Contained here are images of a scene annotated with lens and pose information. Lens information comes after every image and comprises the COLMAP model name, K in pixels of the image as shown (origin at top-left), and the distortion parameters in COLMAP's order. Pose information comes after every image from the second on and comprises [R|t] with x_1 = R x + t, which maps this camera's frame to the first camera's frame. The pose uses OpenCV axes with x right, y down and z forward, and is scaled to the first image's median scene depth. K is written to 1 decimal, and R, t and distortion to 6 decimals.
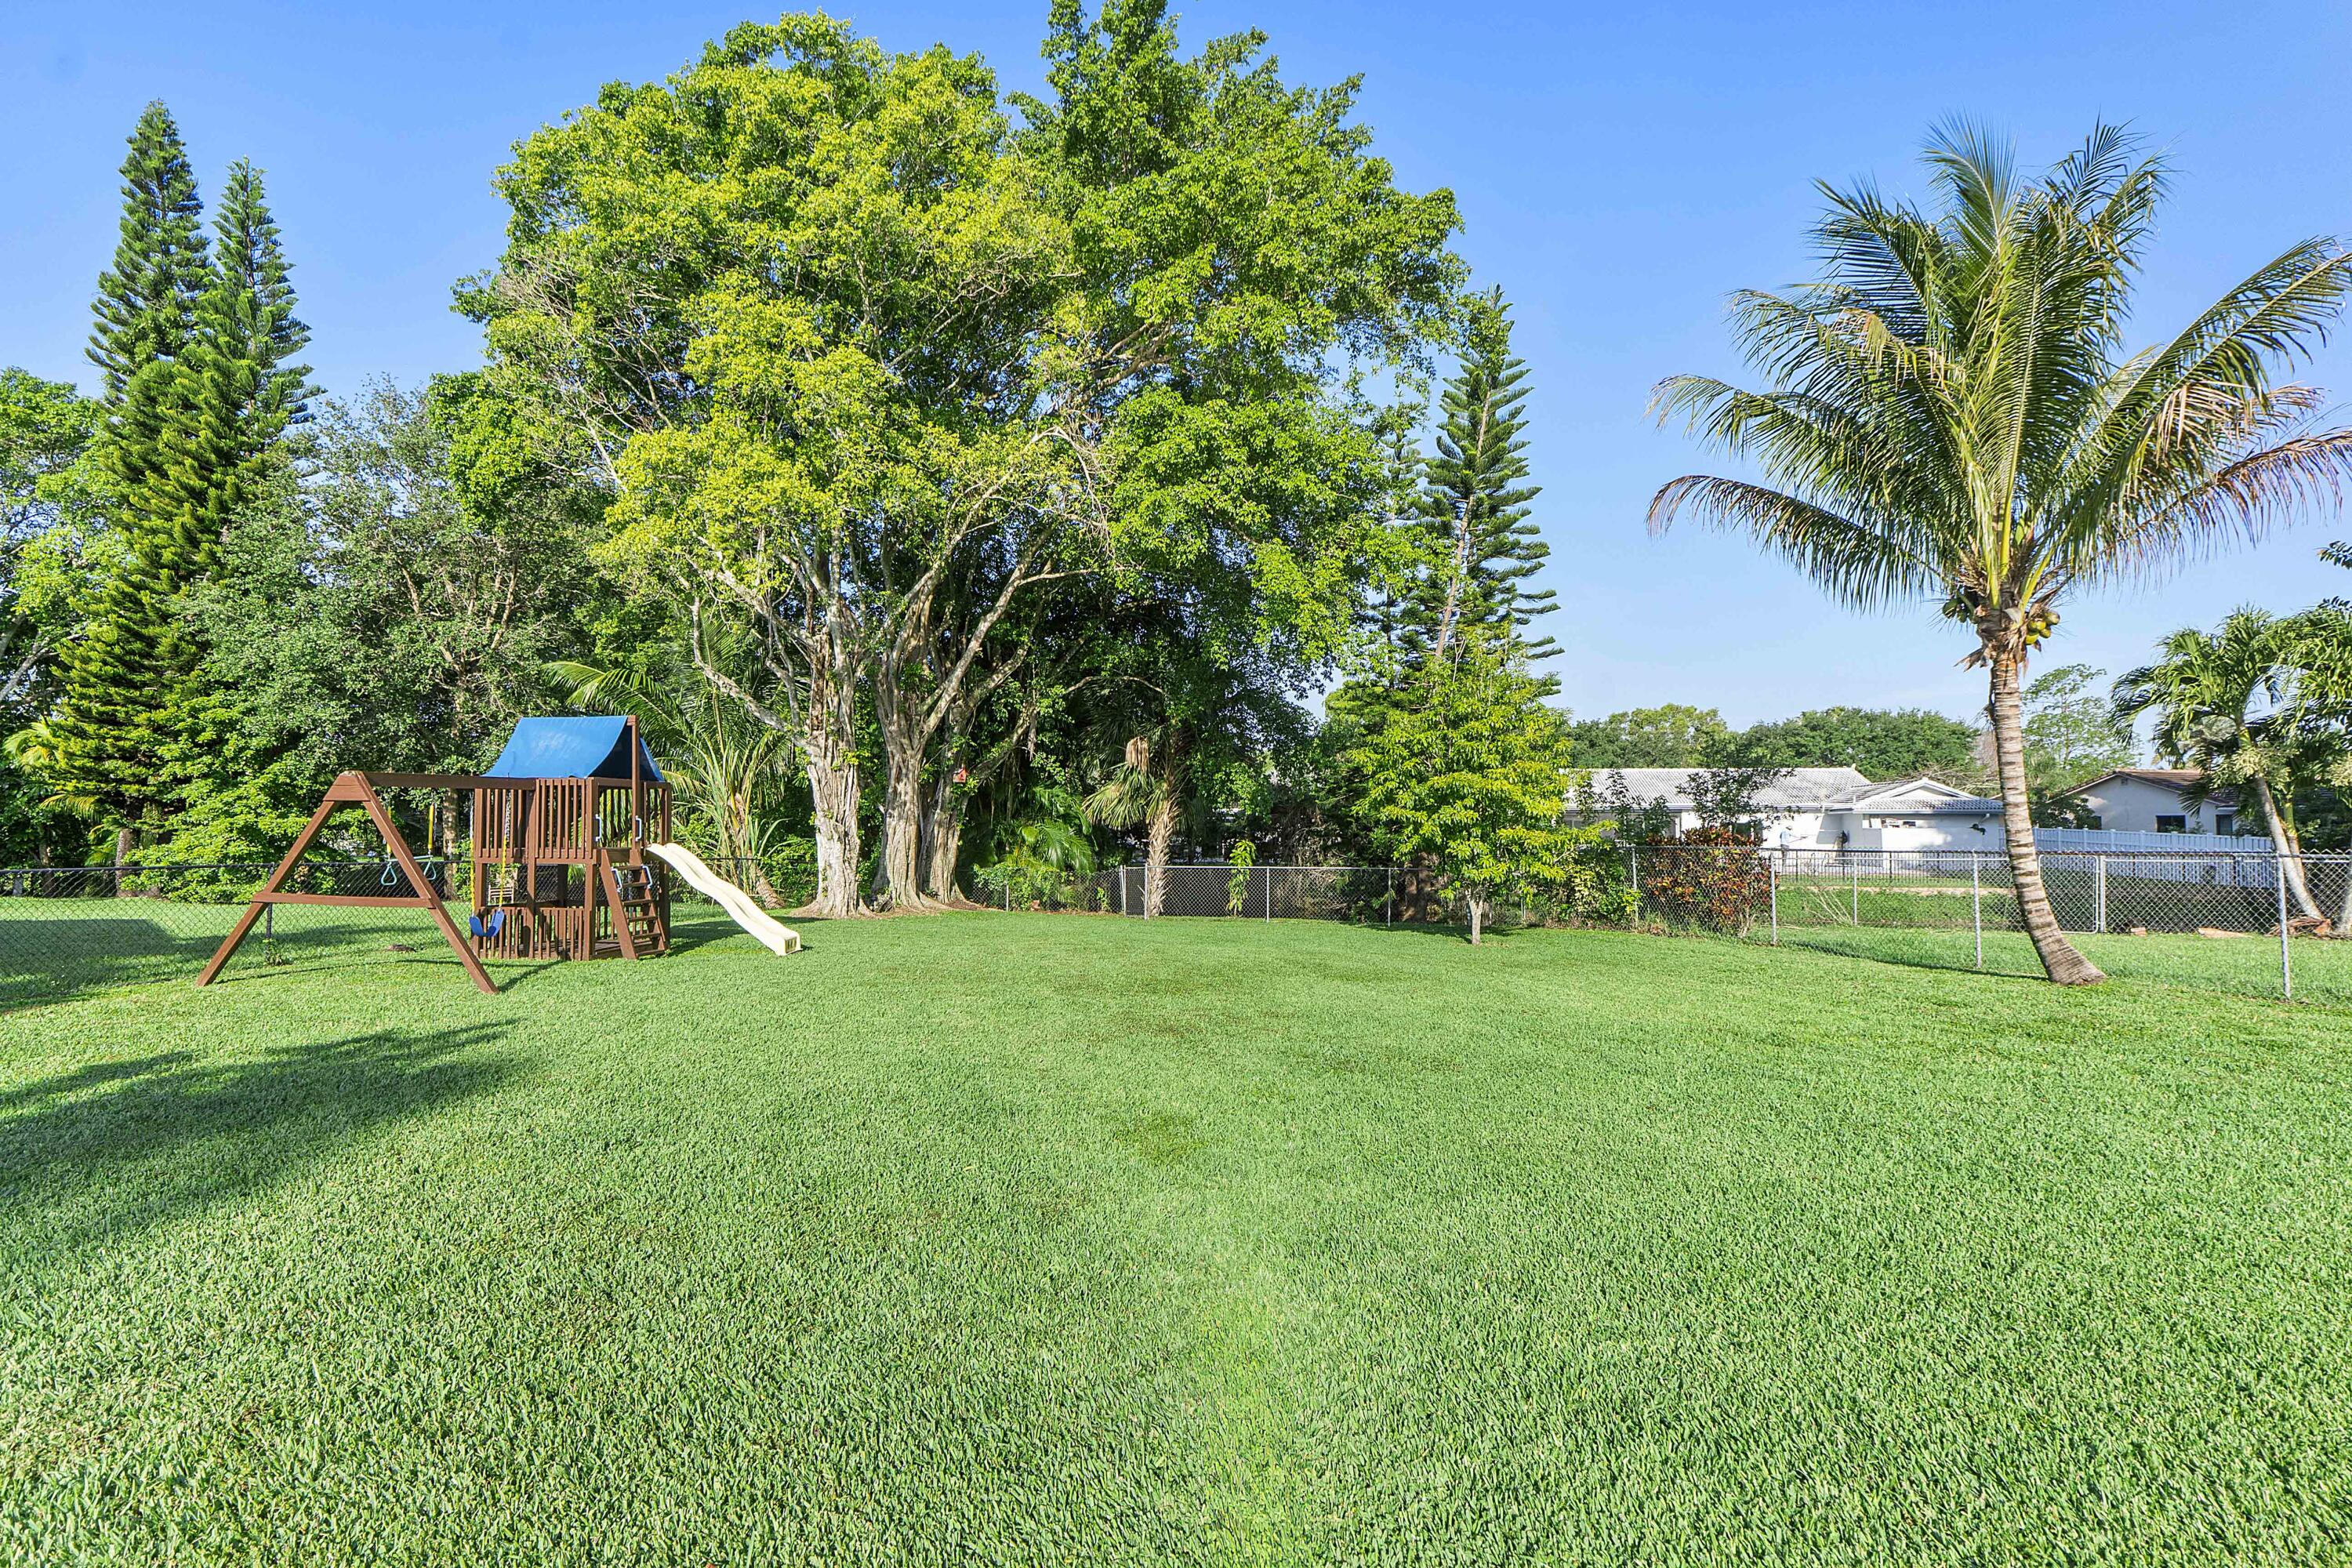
lens RADIAL K [[1126.2, 0, 1199.1], [0, 1126.2, 781.3], [0, 0, 1]] dist [-0.004403, 0.000001]
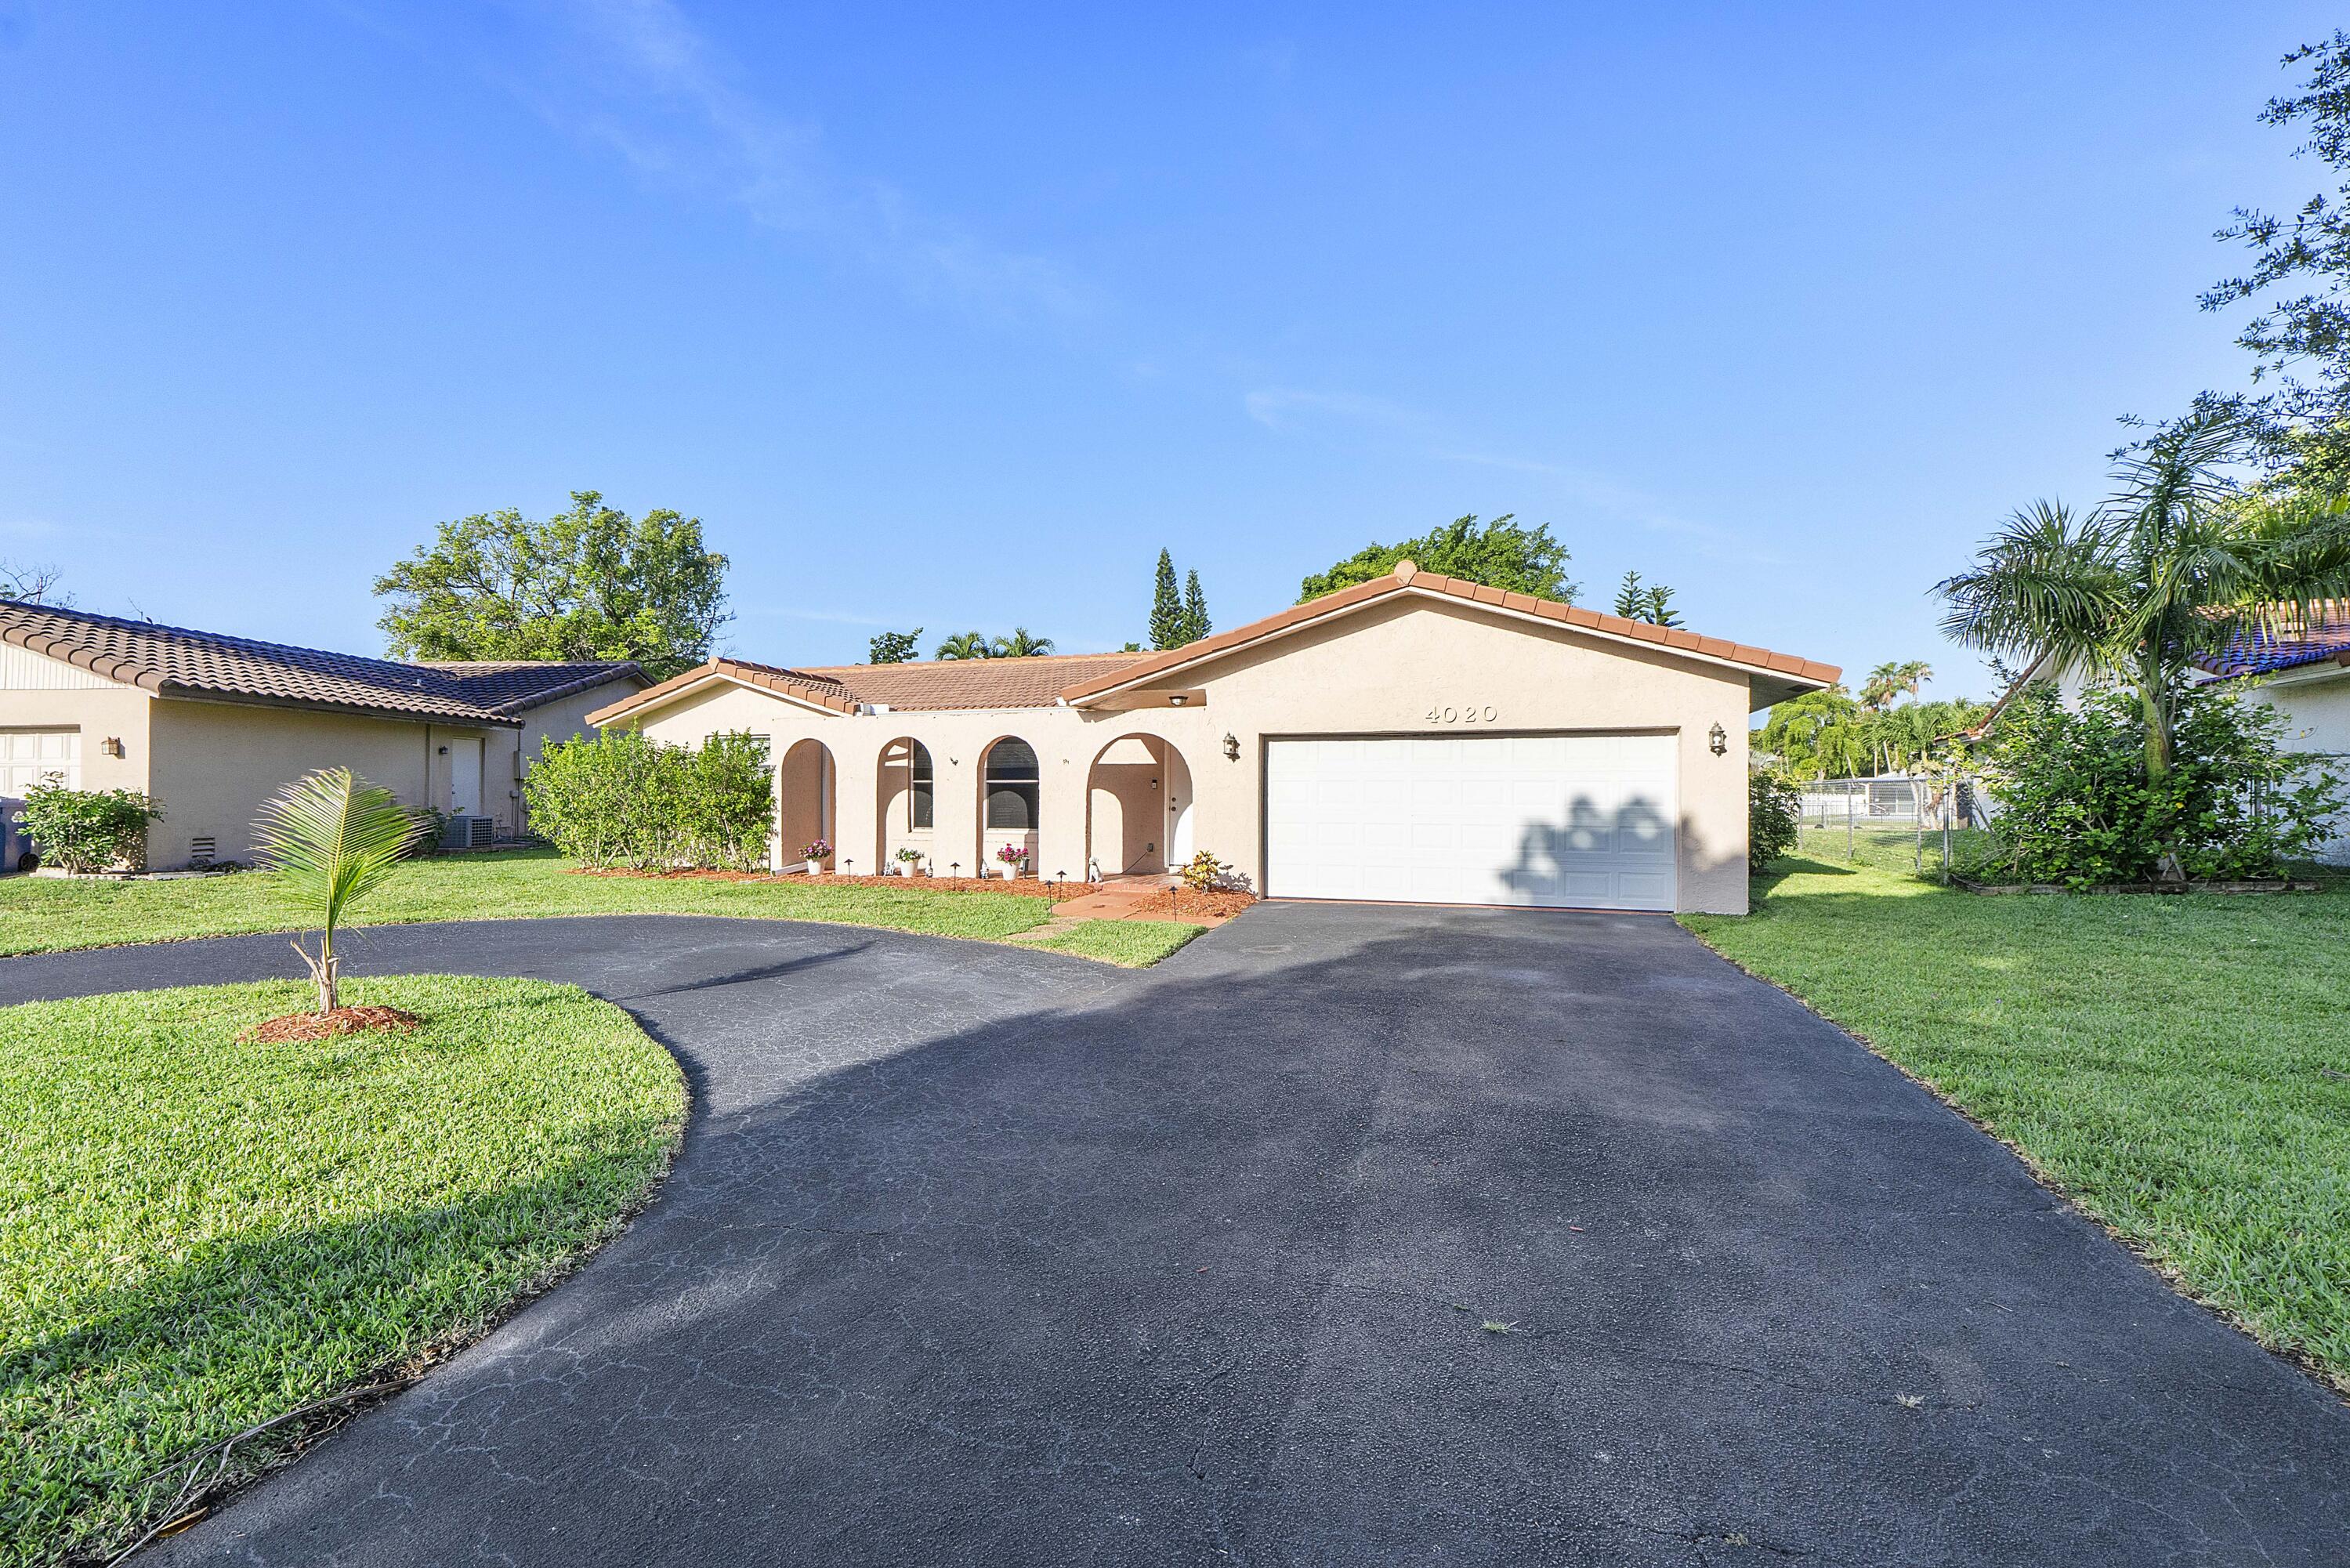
lens RADIAL K [[1015.7, 0, 1185.0], [0, 1015.7, 789.9], [0, 0, 1]] dist [-0.000644, 0.000547]
pose [[0.830633, 0.001052, -0.556819, 0.900070], [0.021903, 0.999163, 0.034562, -0.086696], [0.556389, -0.040904, 0.829915, -1.804472]]
